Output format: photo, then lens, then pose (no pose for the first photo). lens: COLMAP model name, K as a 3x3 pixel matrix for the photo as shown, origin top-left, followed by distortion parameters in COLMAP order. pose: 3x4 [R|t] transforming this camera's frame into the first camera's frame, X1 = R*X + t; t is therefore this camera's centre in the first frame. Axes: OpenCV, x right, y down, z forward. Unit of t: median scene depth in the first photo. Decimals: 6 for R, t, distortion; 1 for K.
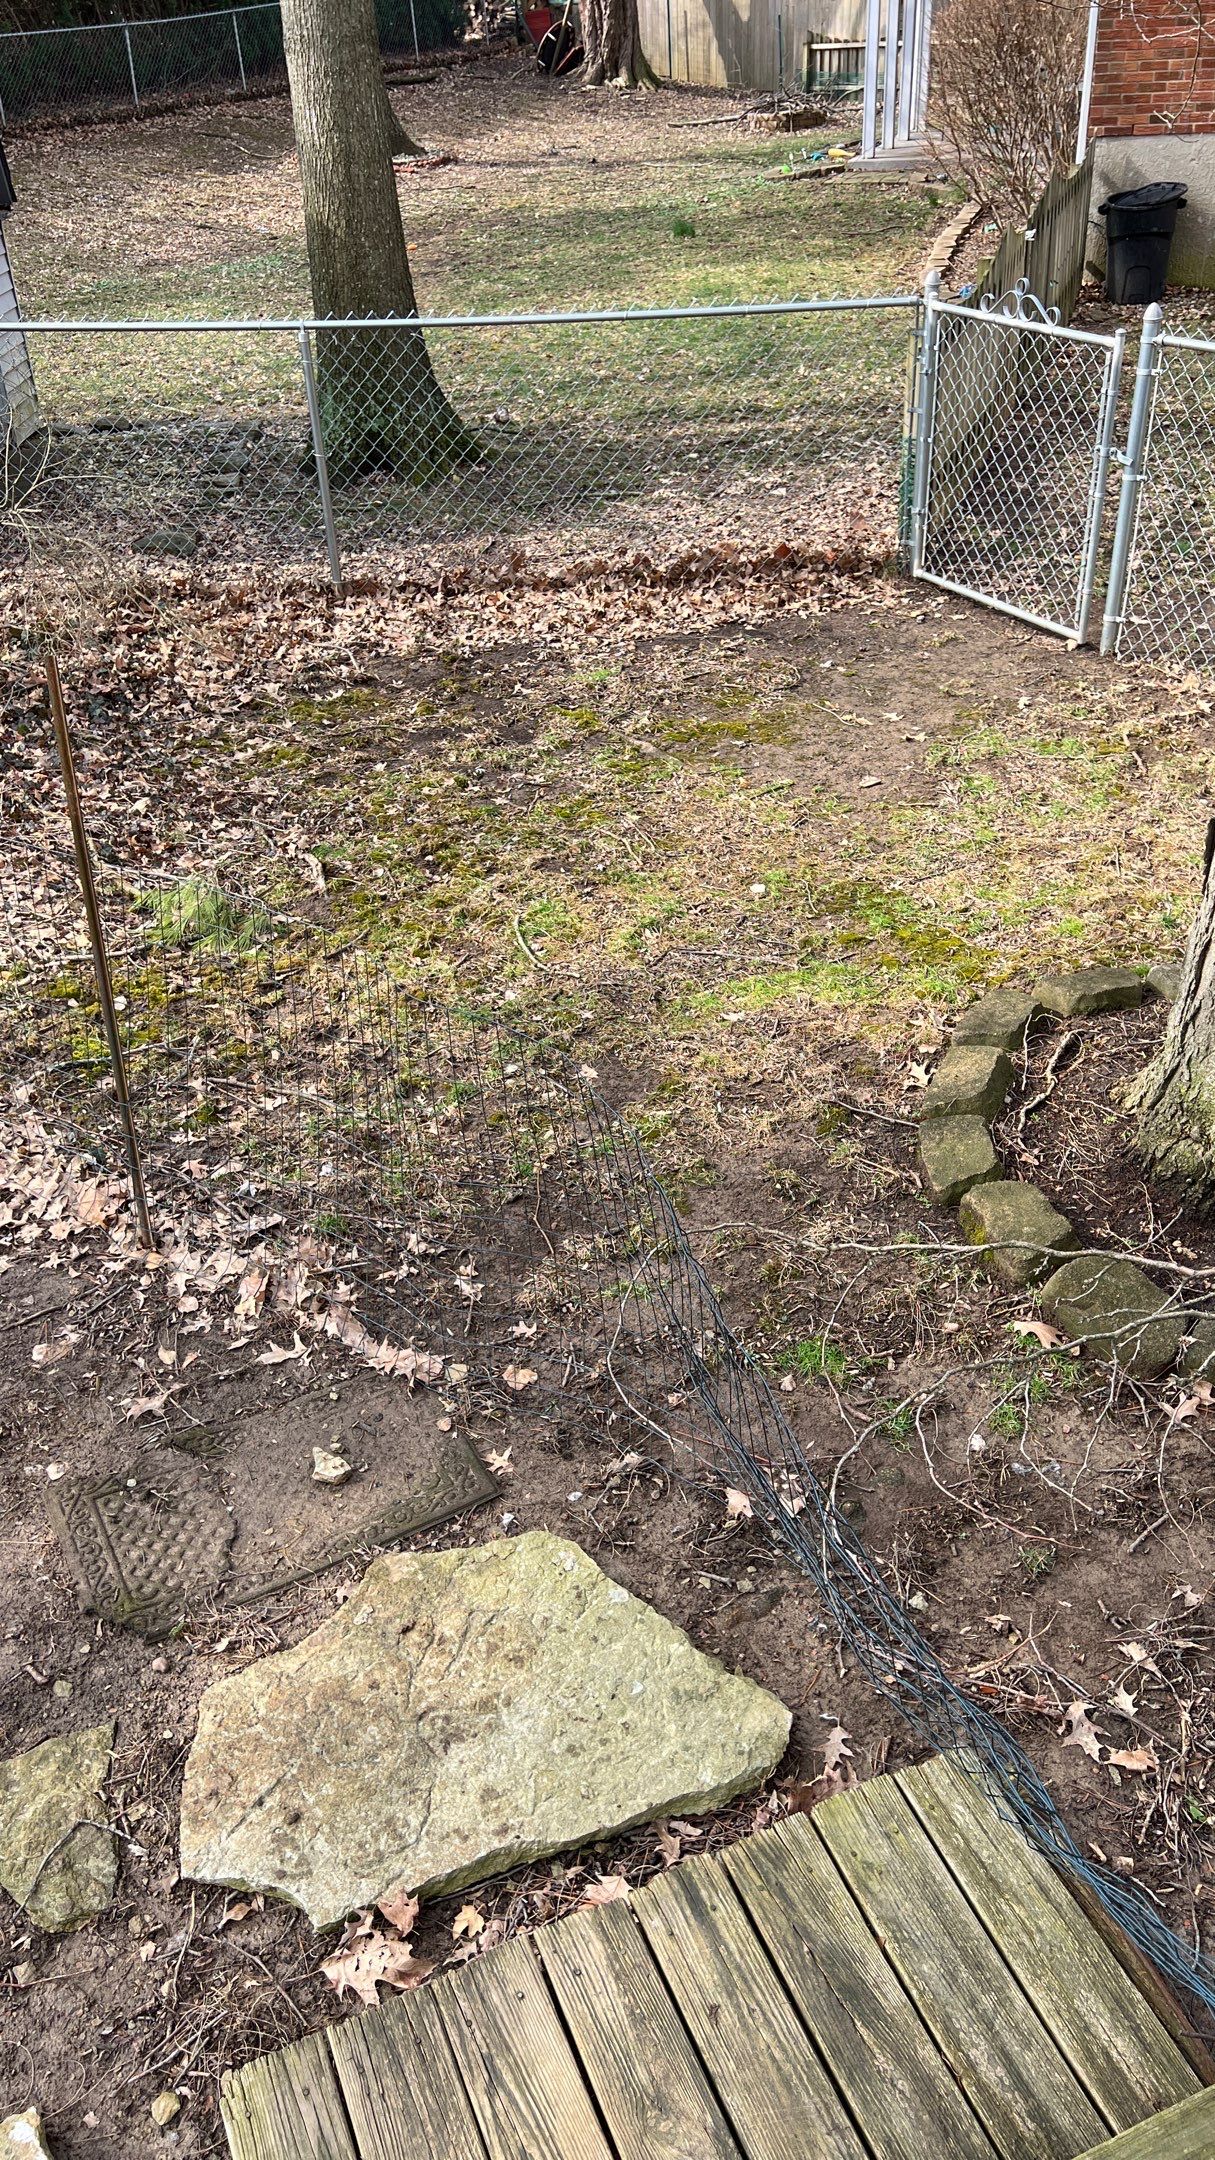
lens RADIAL K [[1668.6, 0, 607.5], [0, 1668.6, 1080.0], [0, 0, 1]] dist [0.029488, -0.012729]
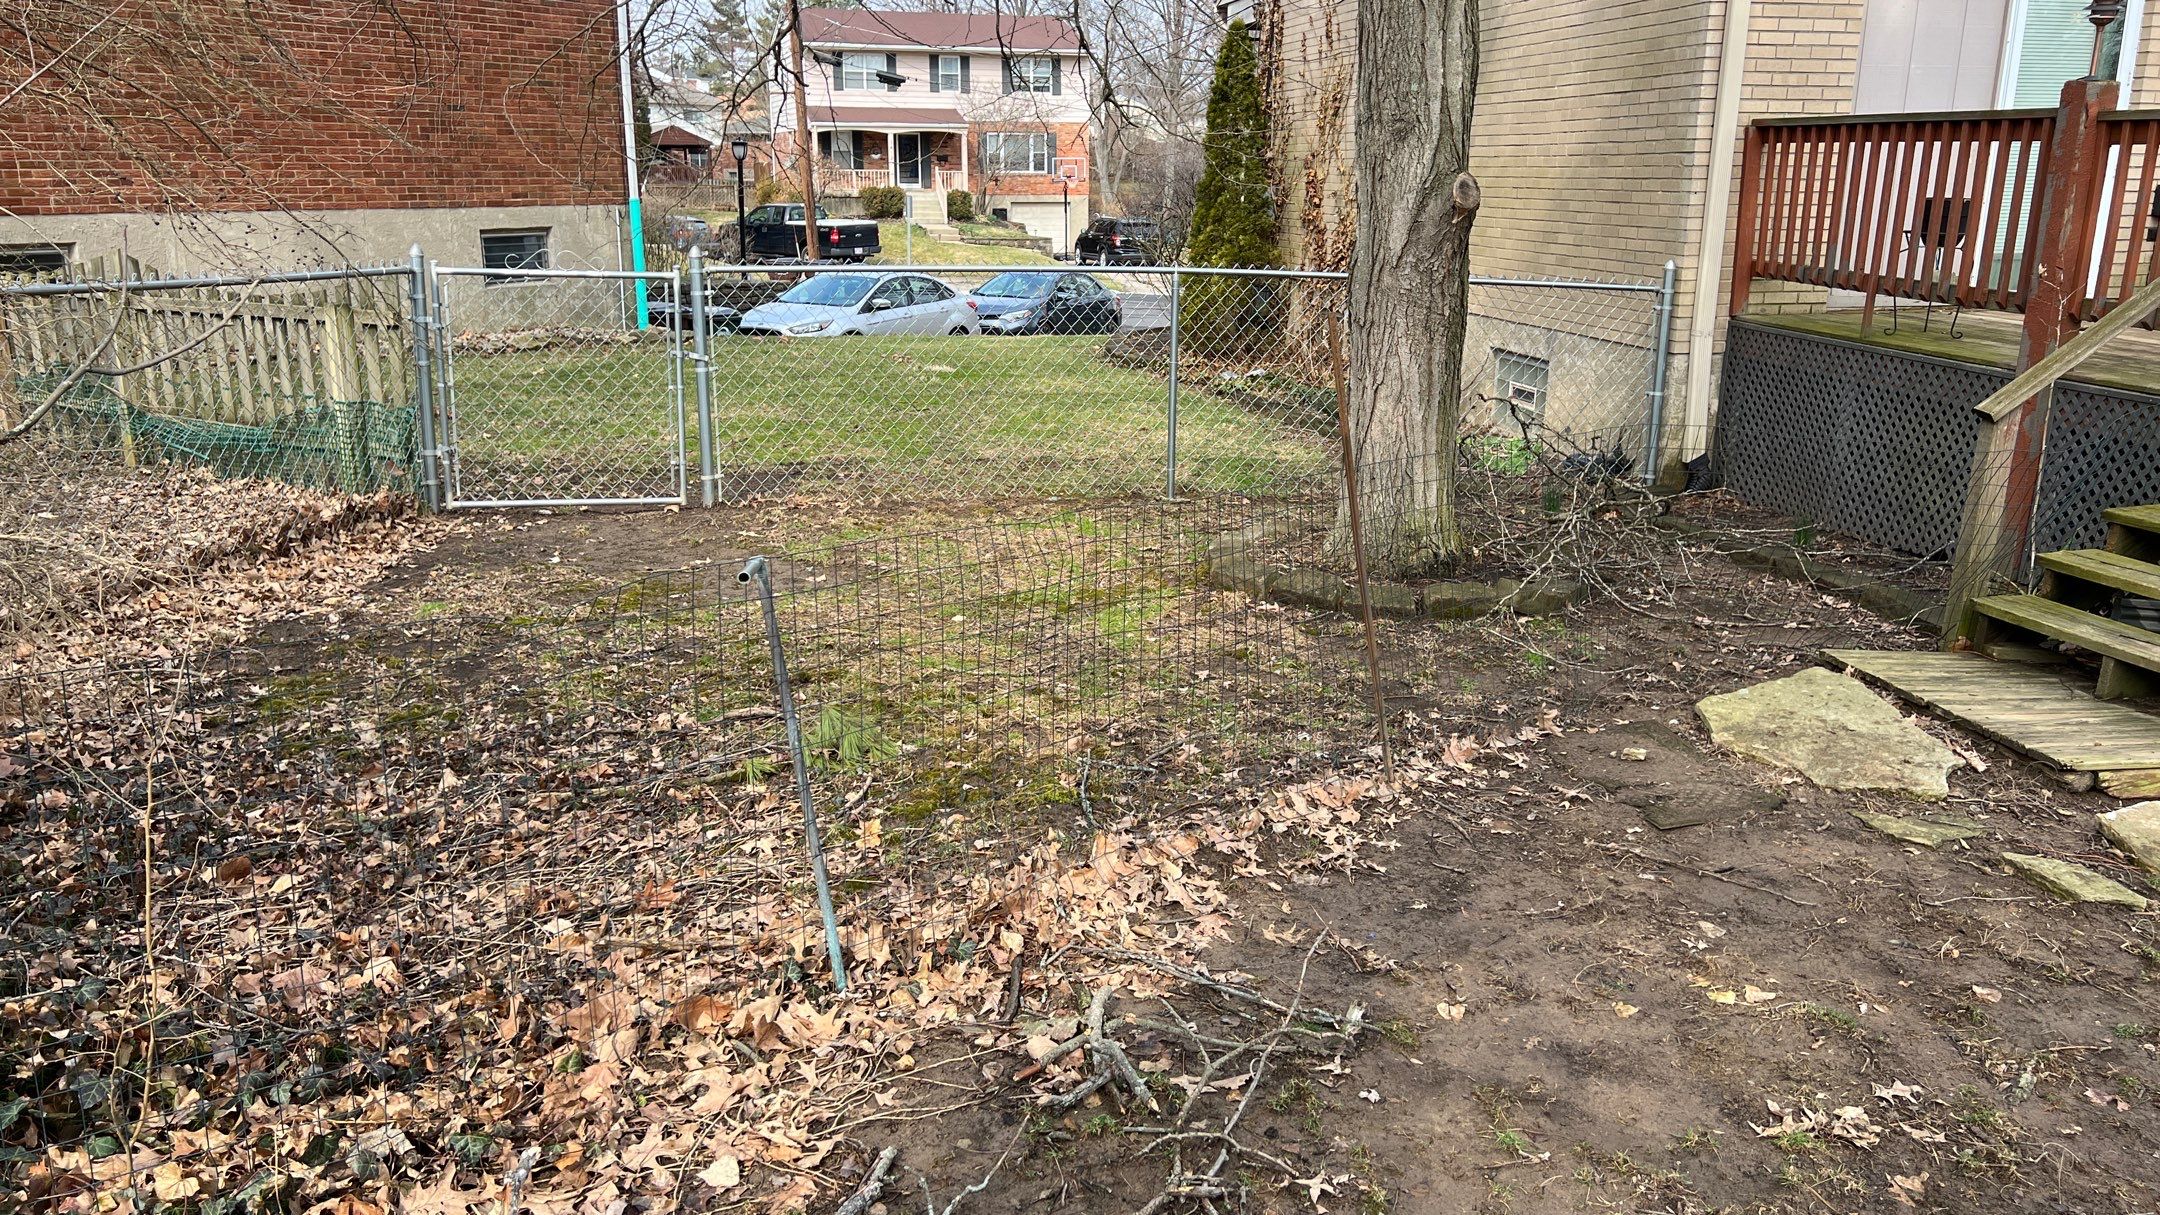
lens RADIAL K [[1668.6, 0, 1080.0], [0, 1668.6, 607.5], [0, 0, 1]] dist [0.029488, -0.012729]
pose [[0.215253, -0.181197, 0.959601, -1.089168], [0.515596, 0.855601, 0.045903, -0.134476], [-0.829353, 0.484886, 0.277595, 0.595309]]
